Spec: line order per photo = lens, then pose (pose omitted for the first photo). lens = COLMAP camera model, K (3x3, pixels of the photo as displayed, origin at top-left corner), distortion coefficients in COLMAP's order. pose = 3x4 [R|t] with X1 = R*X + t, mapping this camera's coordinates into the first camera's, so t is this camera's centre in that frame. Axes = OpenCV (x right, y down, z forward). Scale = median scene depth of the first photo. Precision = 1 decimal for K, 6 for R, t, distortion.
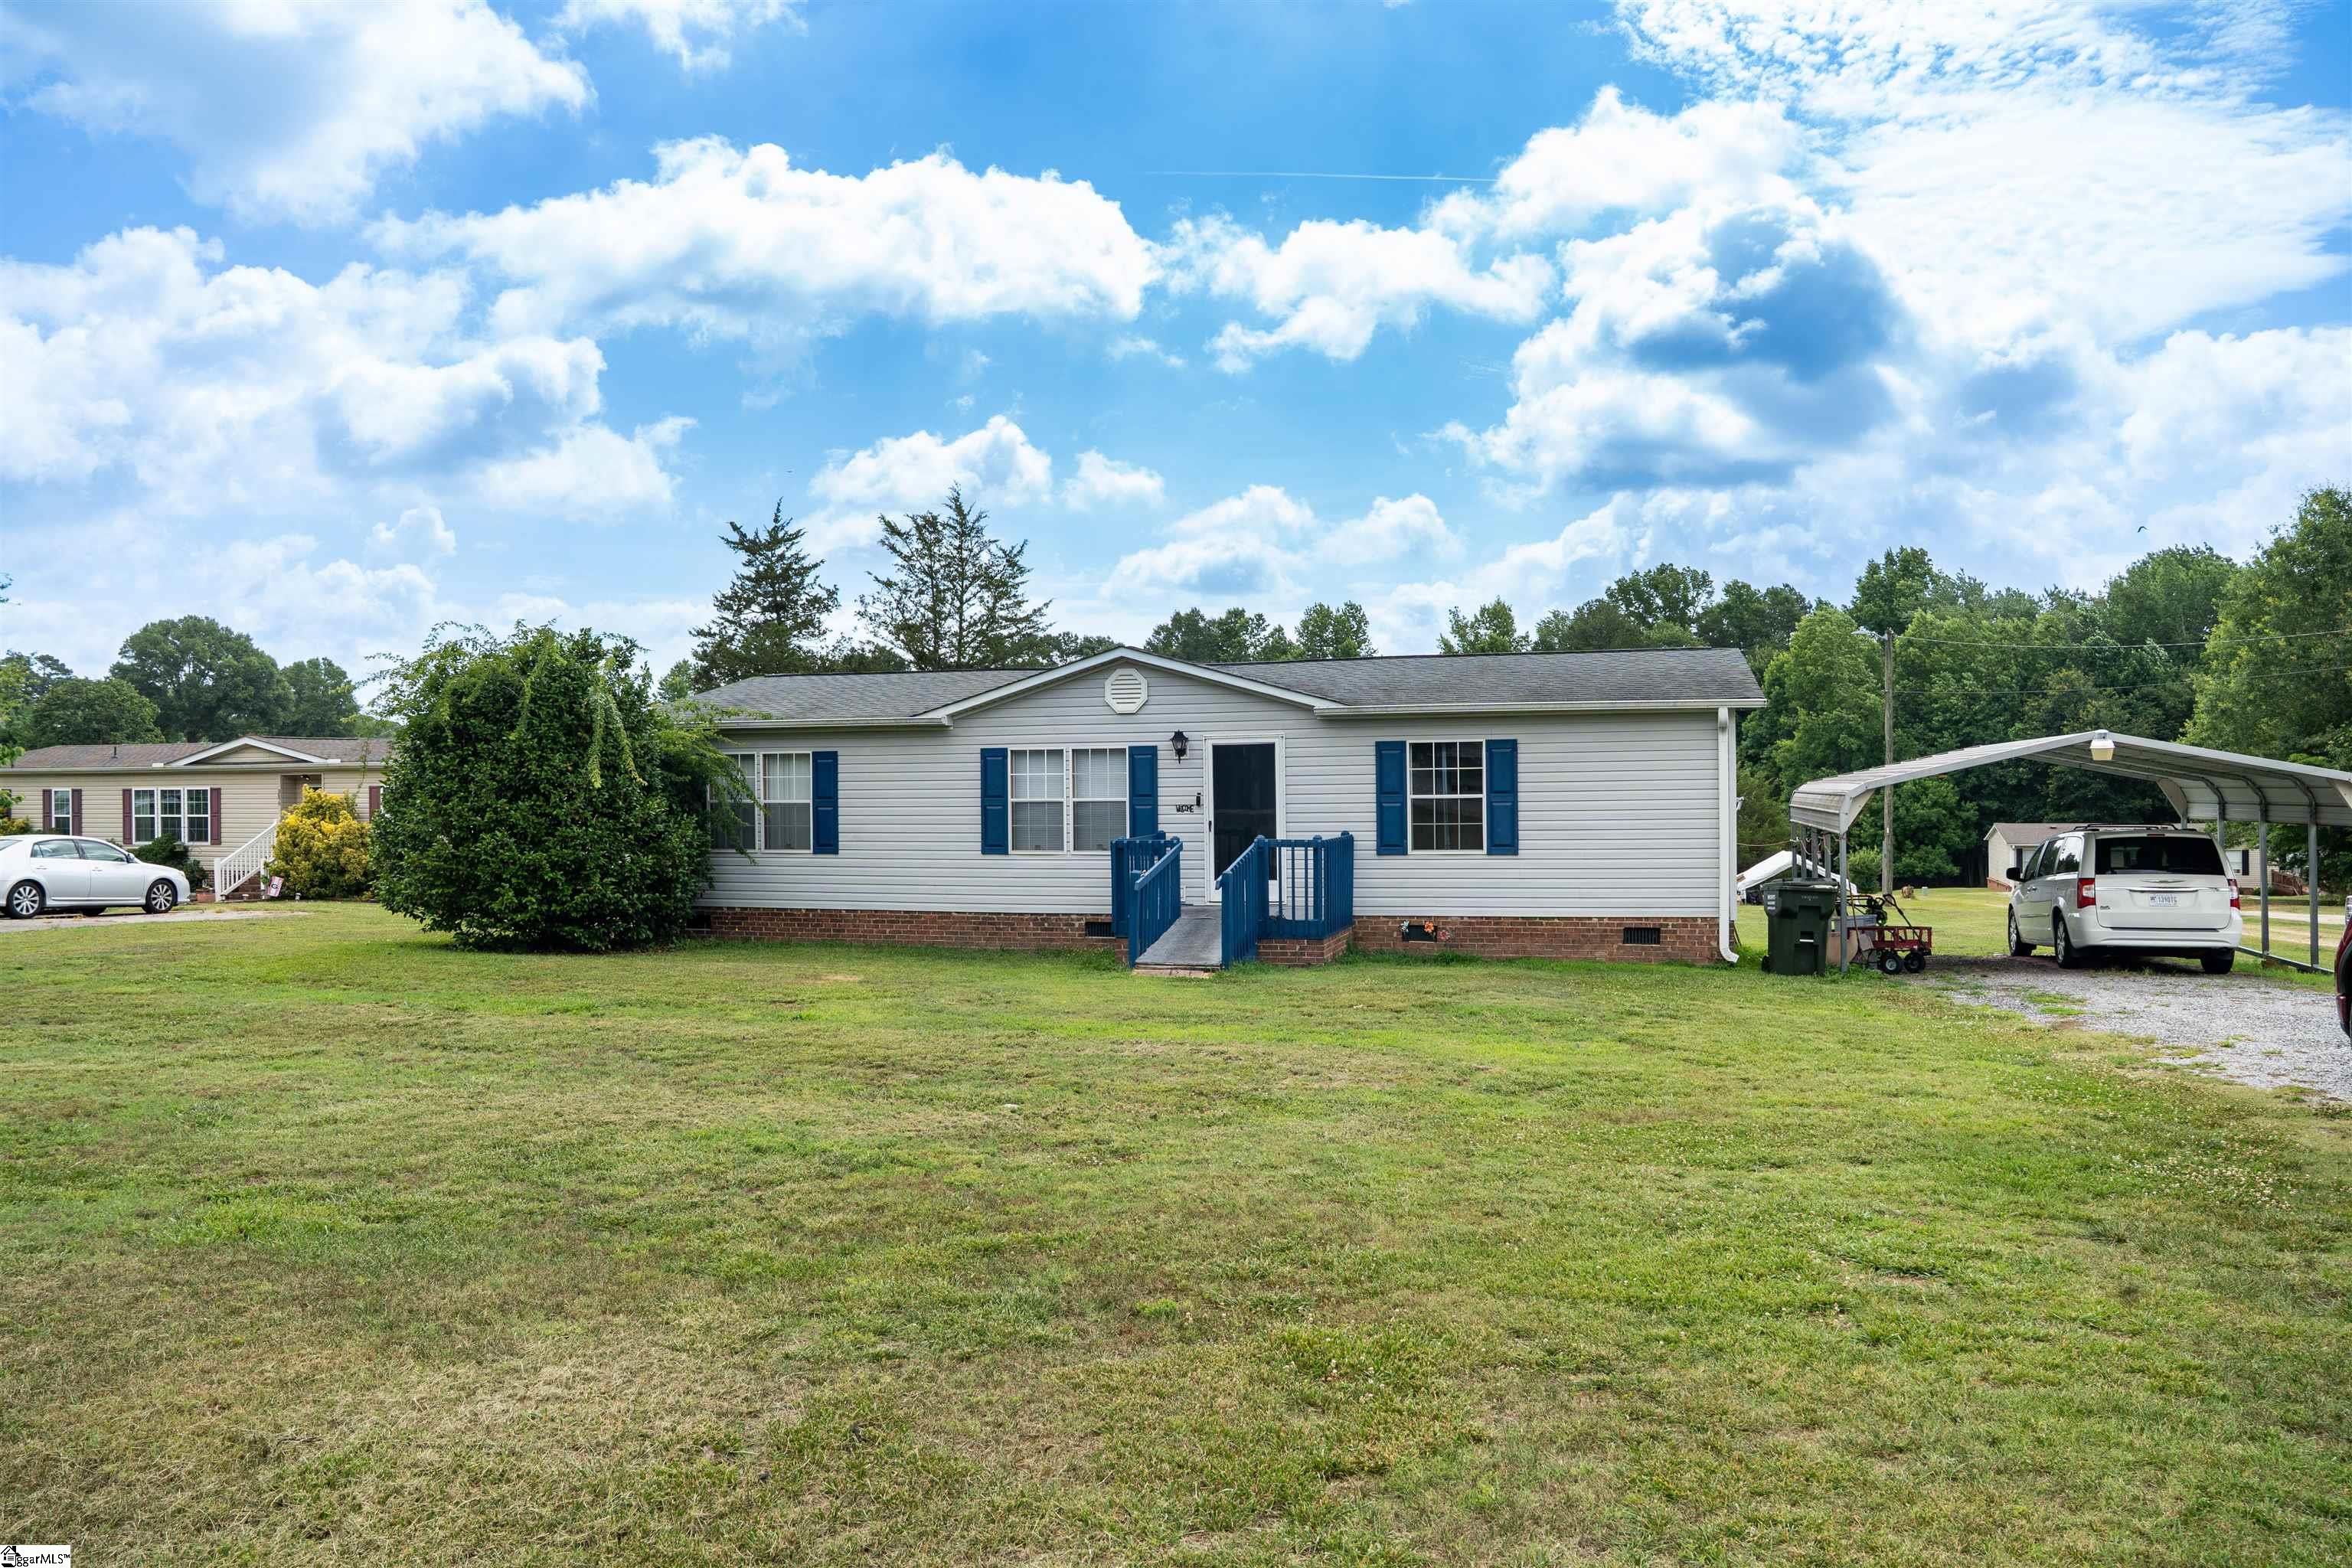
lens RADIAL K [[1670.4, 0, 1168.0], [0, 1670.4, 777.2], [0, 0, 1]] dist [-0.124356, 0.091723]
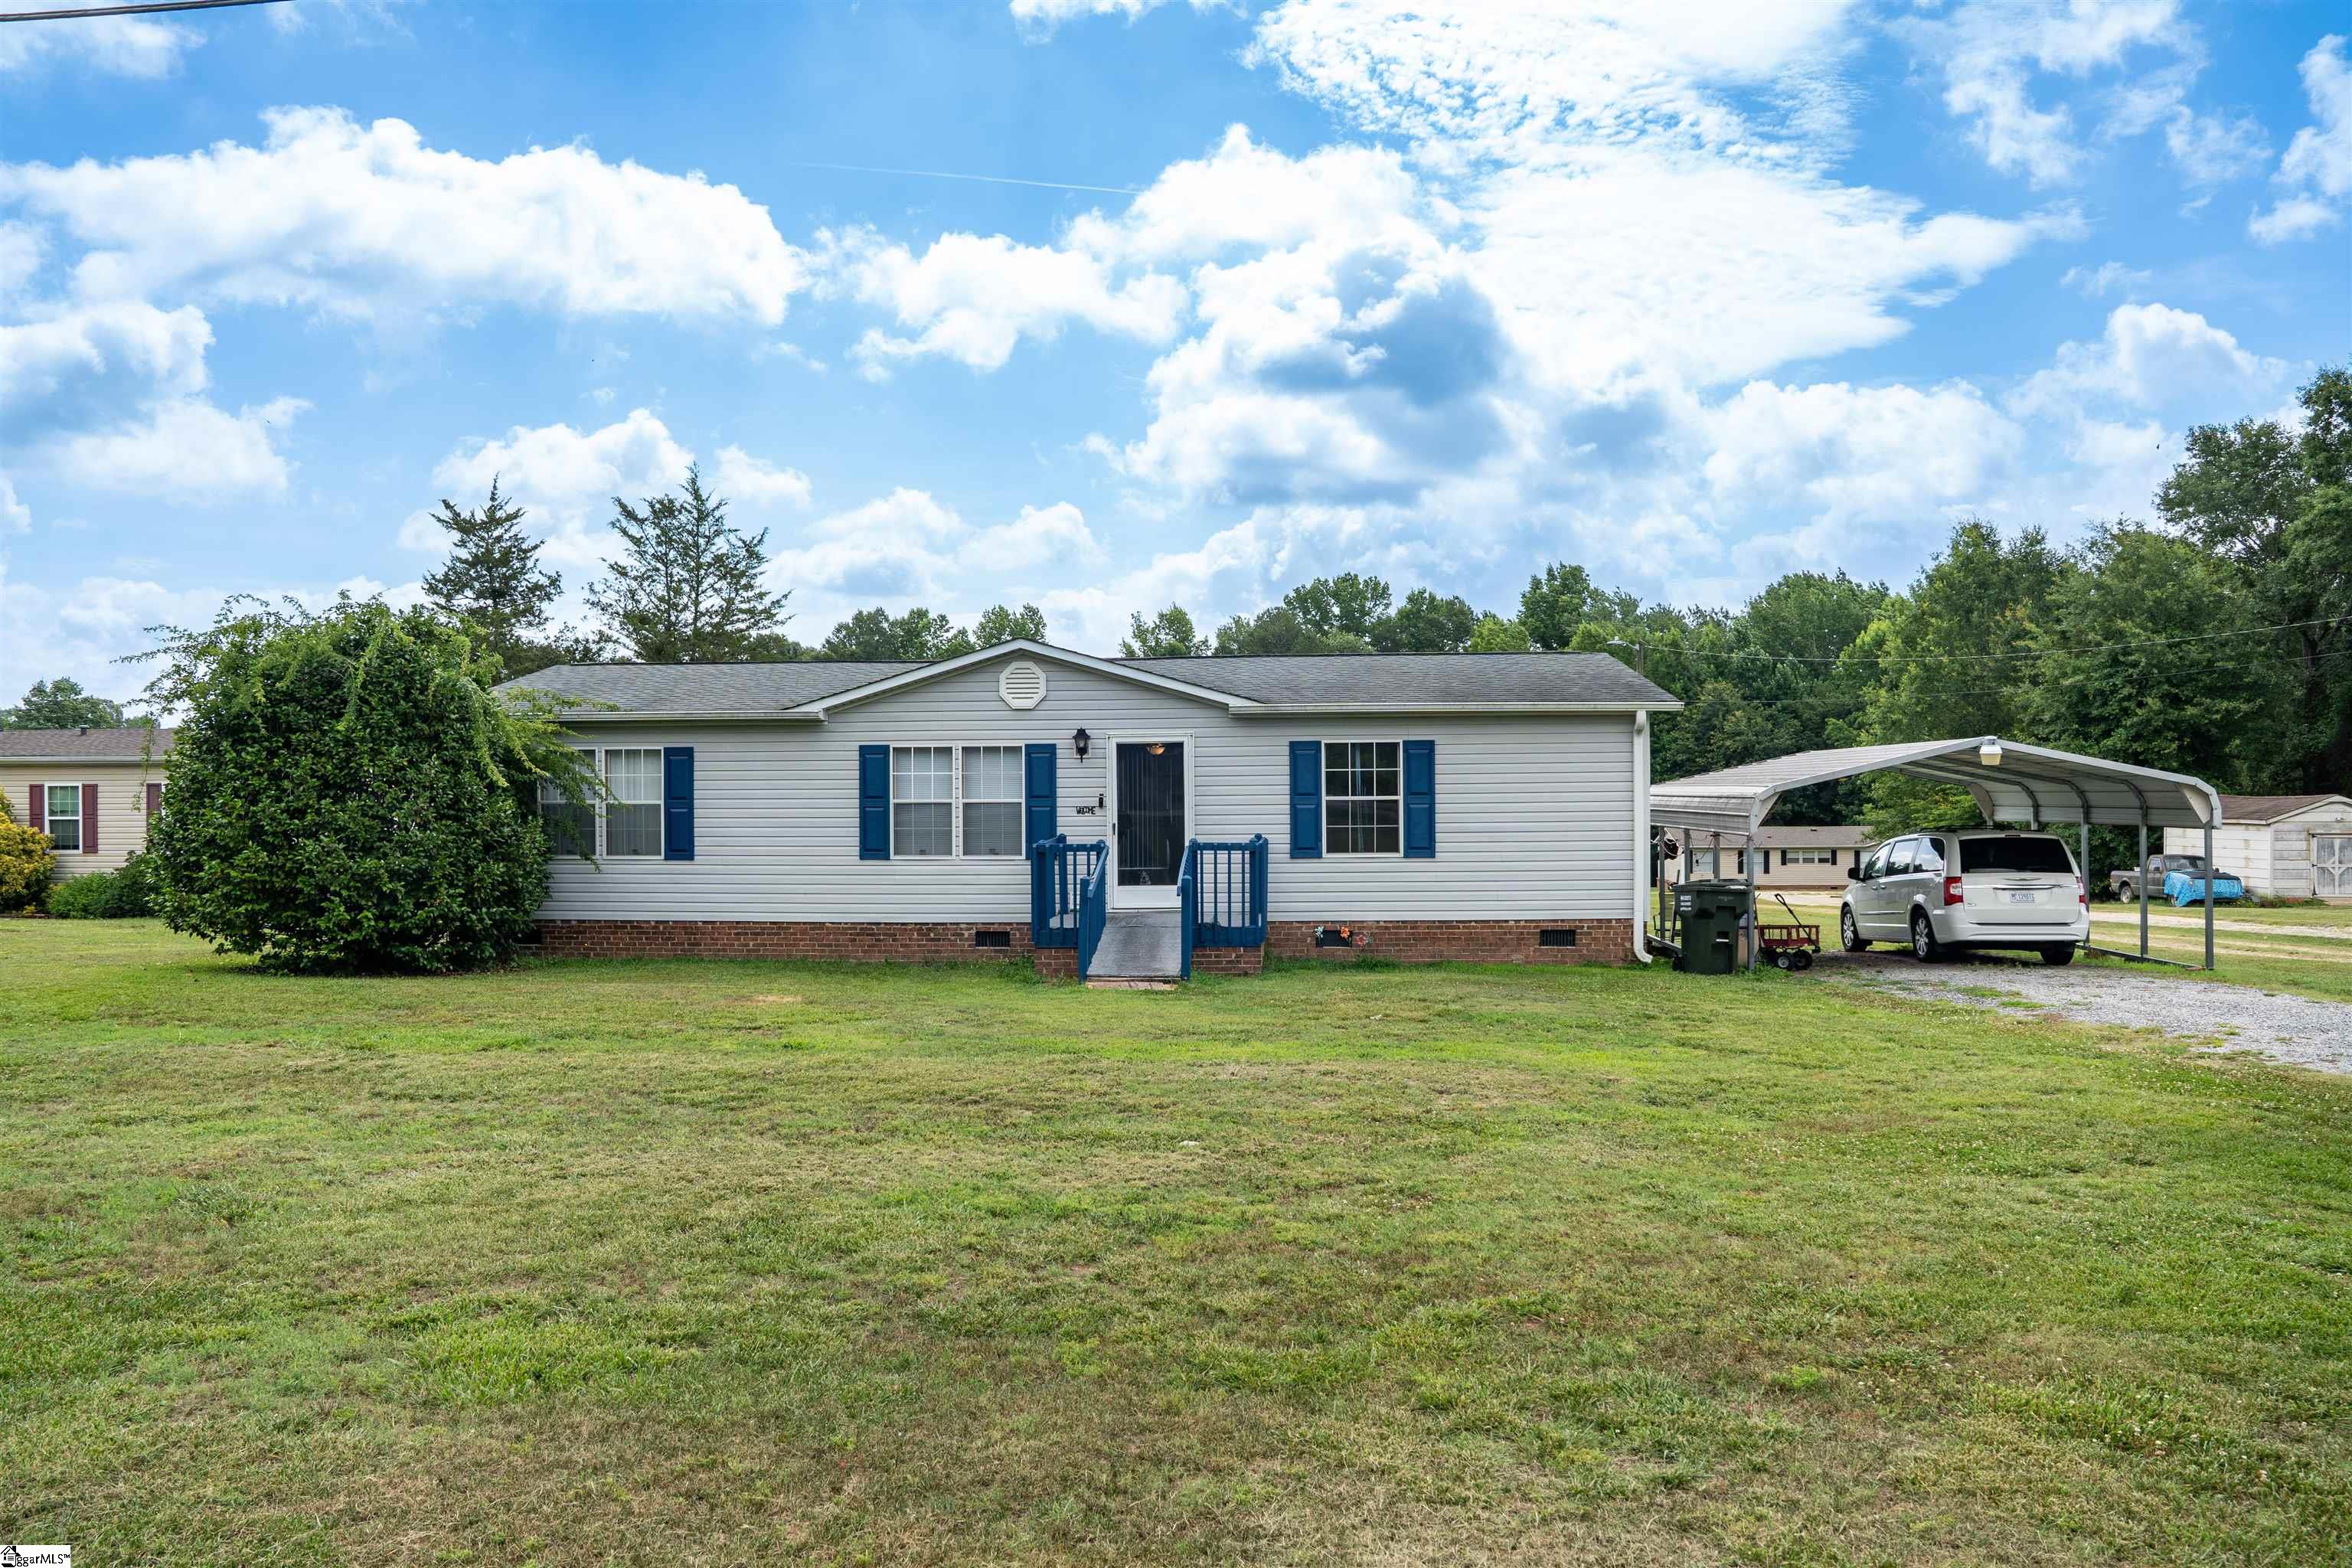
lens RADIAL K [[1650.0, 0, 1167.8], [0, 1650.0, 773.3], [0, 0, 1]] dist [-0.085269, -0.000250]
pose [[0.977195, 0.005285, 0.212279, -0.138813], [-0.004522, 0.999981, -0.004078, 0.001308], [-0.212297, 0.003025, 0.977201, 0.072018]]
